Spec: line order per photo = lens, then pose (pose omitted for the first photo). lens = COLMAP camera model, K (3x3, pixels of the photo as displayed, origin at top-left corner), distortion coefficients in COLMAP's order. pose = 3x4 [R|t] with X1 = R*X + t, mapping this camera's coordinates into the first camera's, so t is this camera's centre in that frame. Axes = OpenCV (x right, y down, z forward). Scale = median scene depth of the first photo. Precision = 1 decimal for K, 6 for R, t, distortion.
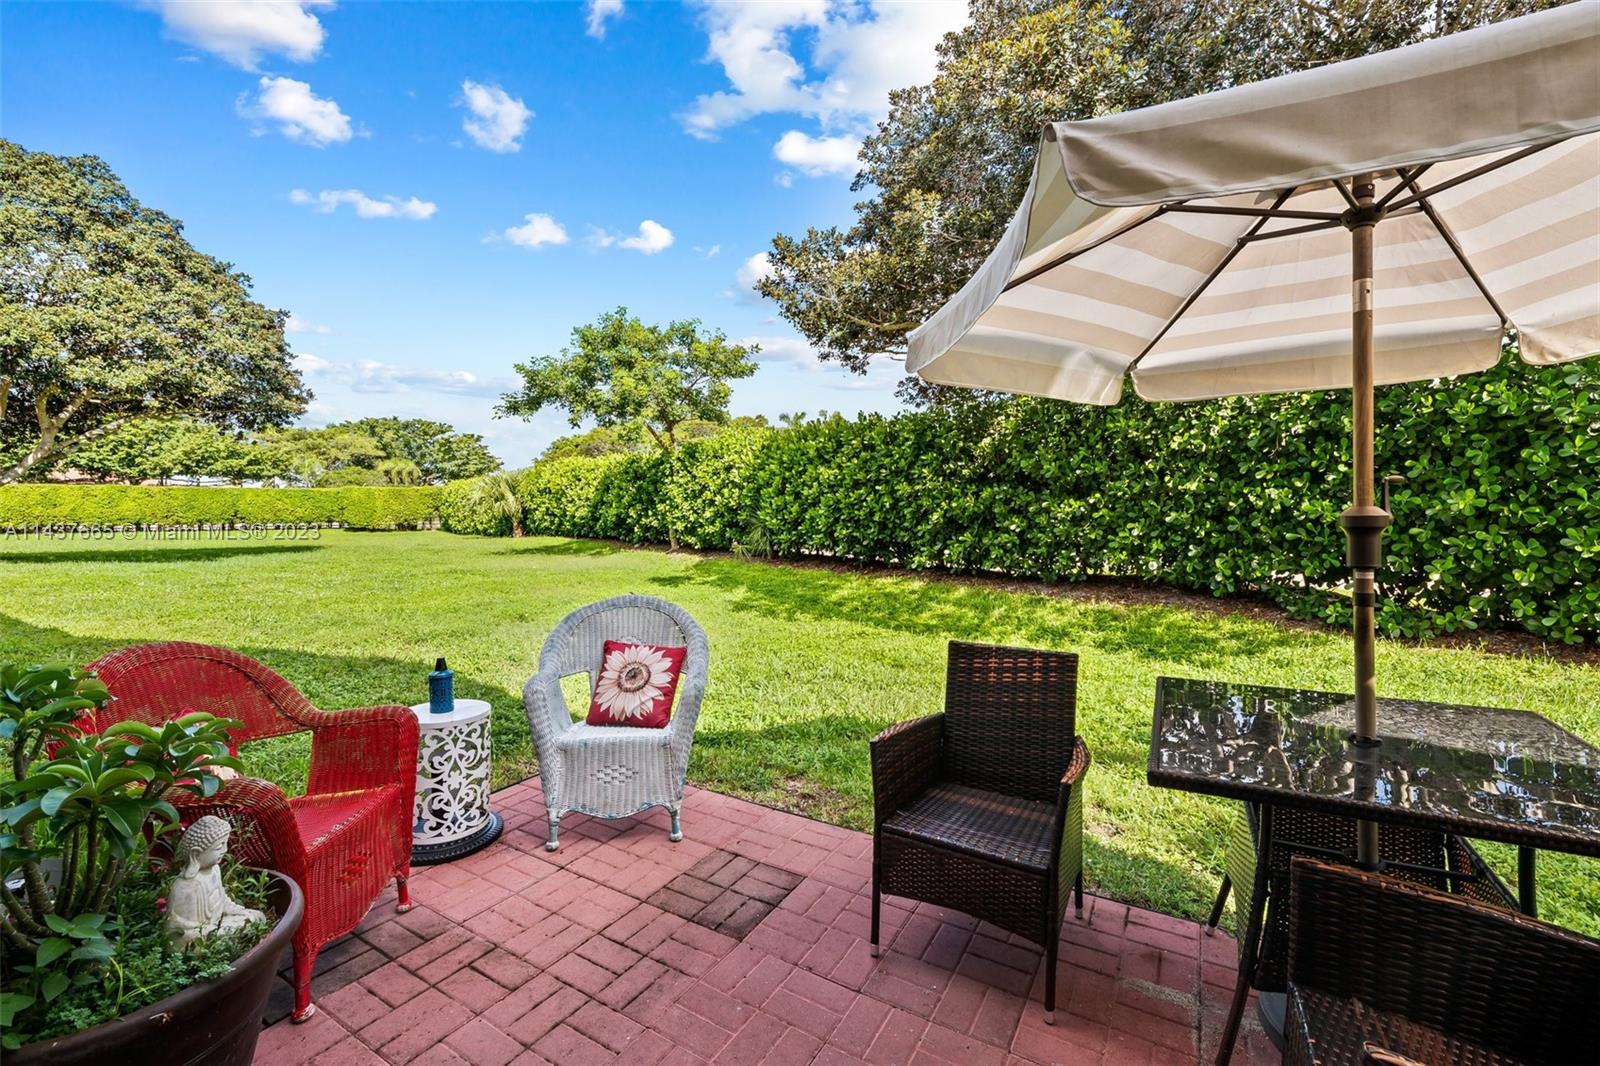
lens RADIAL K [[669.9, 0, 803.7], [0, 669.9, 528.5], [0, 0, 1]] dist [-0.001090, 0.000220]
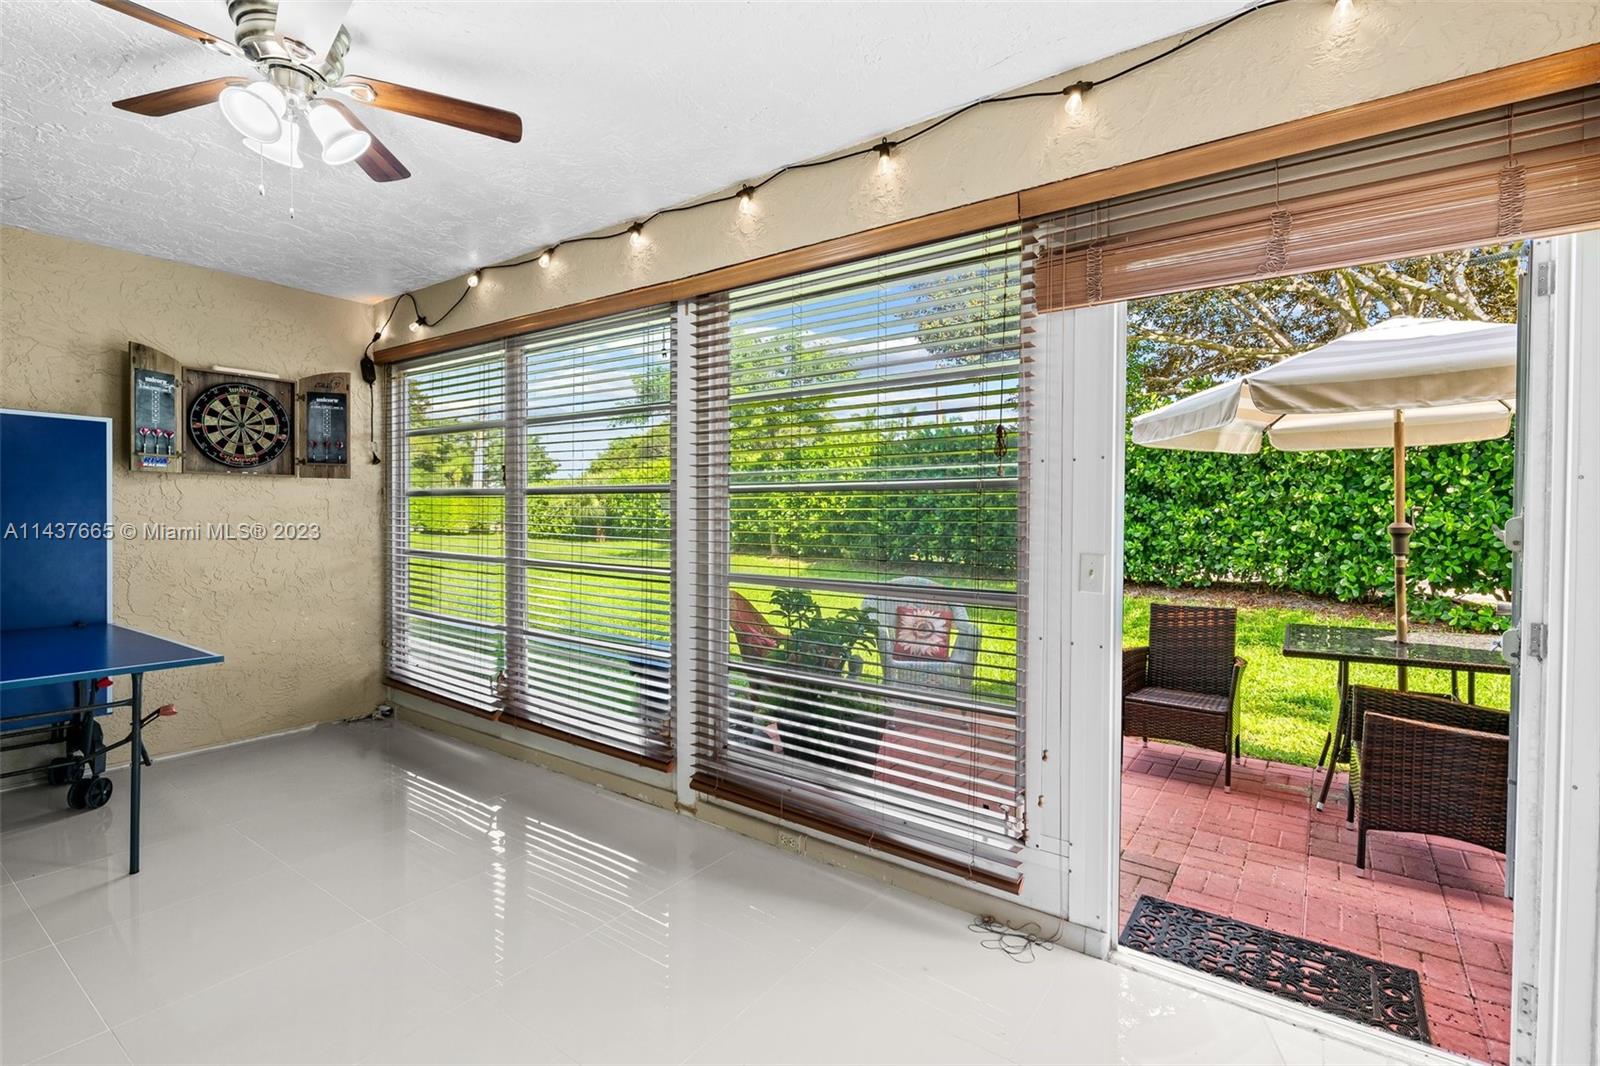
lens RADIAL K [[745.5, 0, 798.7], [0, 745.5, 528.0], [0, 0, 1]] dist [0.007220, -0.005830]
pose [[0.996211, 0.006167, -0.086747, -0.131238], [-0.006995, 0.999933, -0.009251, 0.002674], [0.086685, 0.009823, 0.996187, -0.241599]]
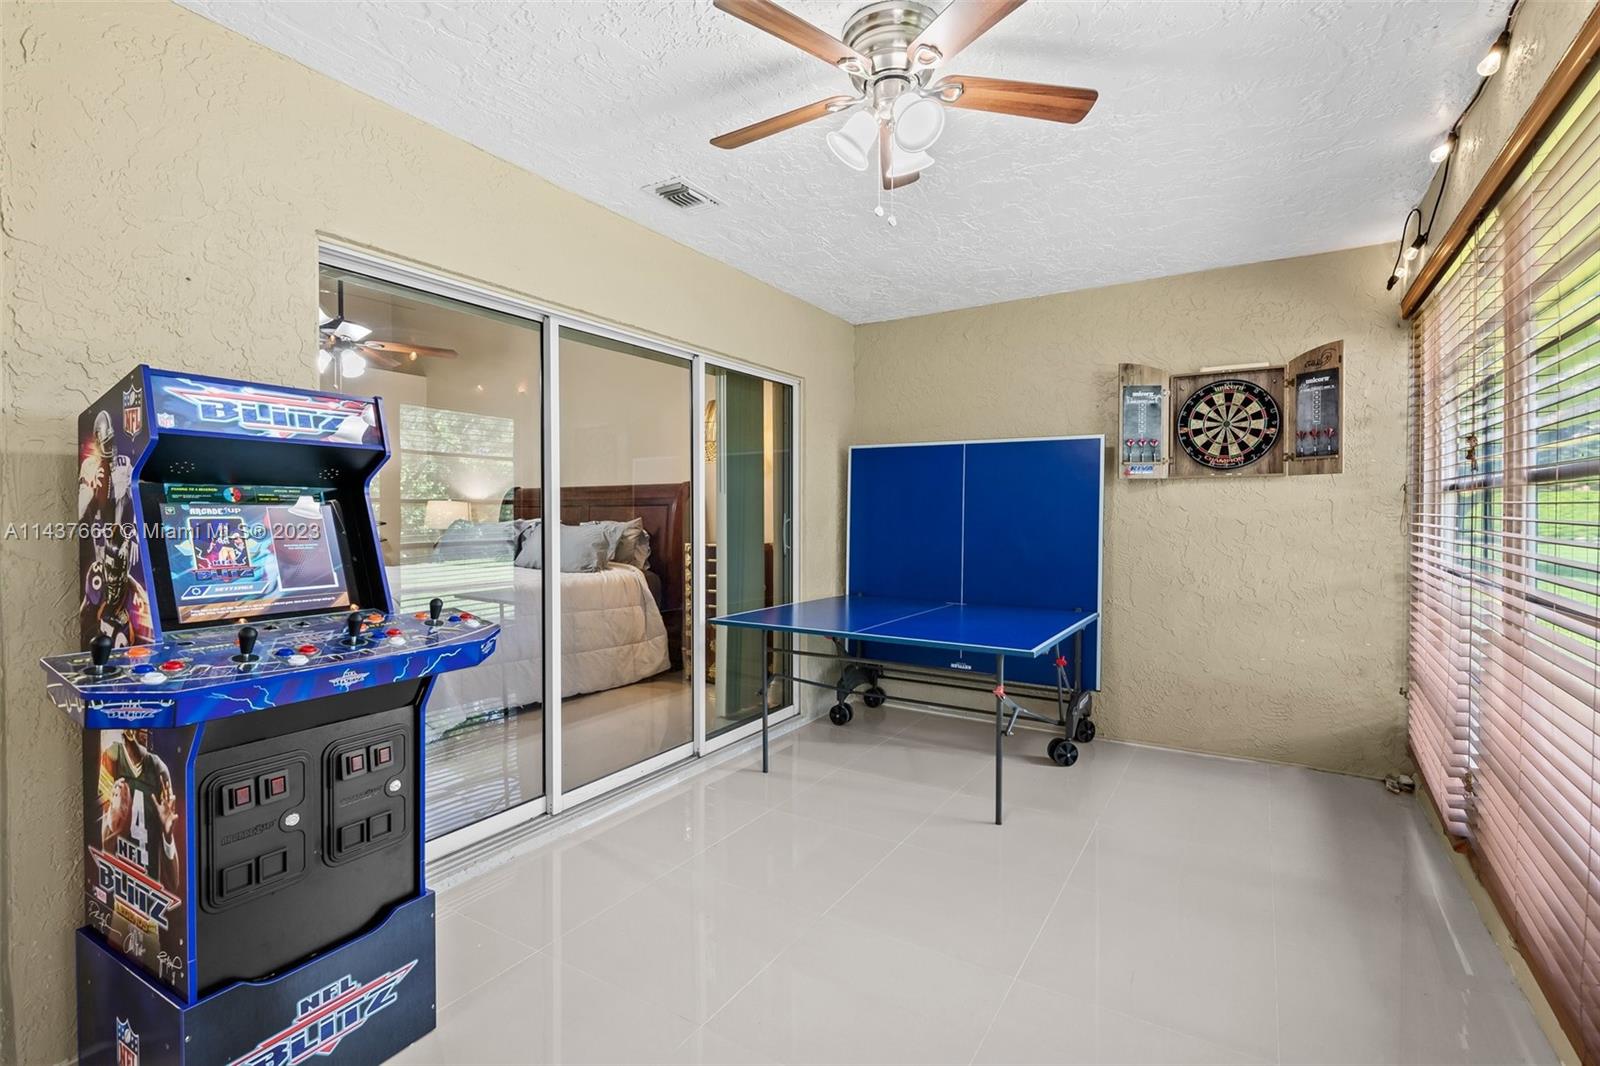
lens RADIAL K [[745.5, 0, 806.5], [0, 745.5, 521.8], [0, 0, 1]] dist [0.007220, -0.005830]
pose [[-0.019655, 0.007296, -0.999780, 0.378956], [-0.028658, 0.999558, 0.007858, -0.037942], [0.999396, 0.028806, -0.019437, 1.434430]]
